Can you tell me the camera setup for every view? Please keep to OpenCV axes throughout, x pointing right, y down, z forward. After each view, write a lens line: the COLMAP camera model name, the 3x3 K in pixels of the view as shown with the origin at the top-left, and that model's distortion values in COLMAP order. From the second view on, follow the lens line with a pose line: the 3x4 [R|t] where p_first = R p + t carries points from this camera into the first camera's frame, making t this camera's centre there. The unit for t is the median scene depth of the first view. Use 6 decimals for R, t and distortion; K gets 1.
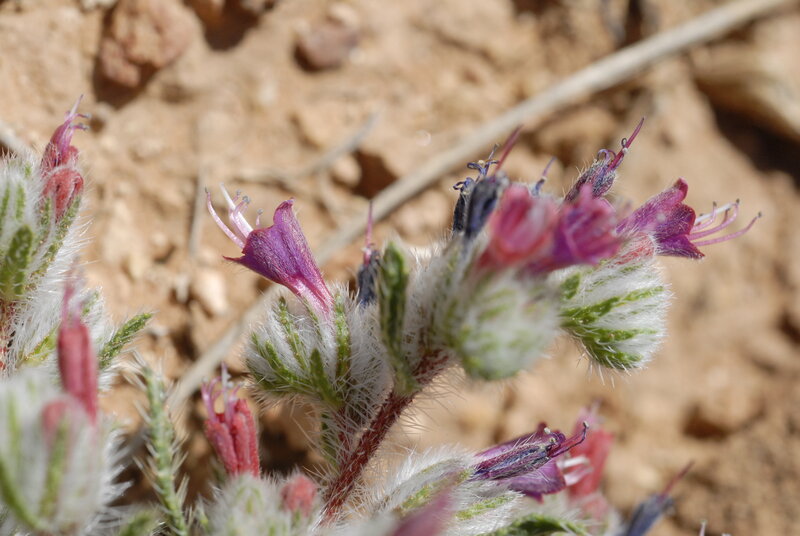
lens RADIAL K [[3281.6, 0, 399.6], [0, 3281.6, 268.9], [0, 0, 1]] dist [0.222425, 0.000000]
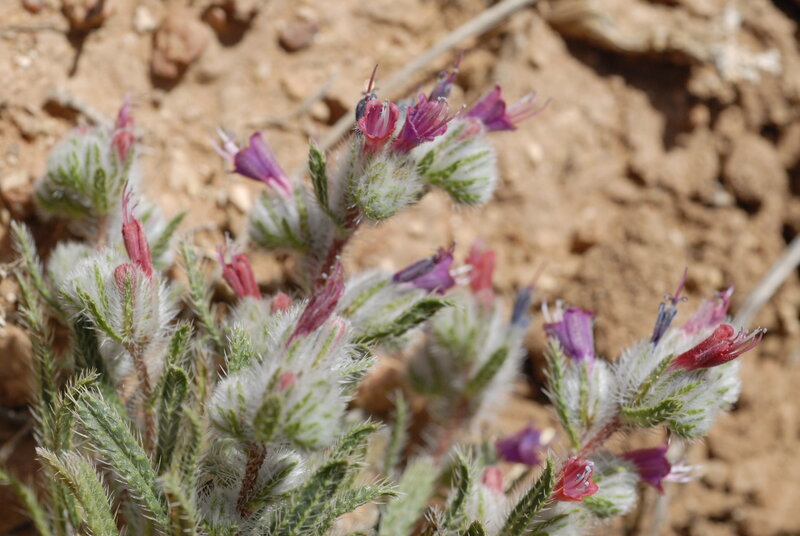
lens RADIAL K [[3281.6, 0, 400.2], [0, 3281.6, 267.0], [0, 0, 1]] dist [0.222425, 0.000000]
pose [[0.981116, -0.134277, -0.139215, 0.235065], [0.132817, 0.990943, -0.019765, 0.081691], [0.140609, 0.000902, 0.990065, -0.562018]]
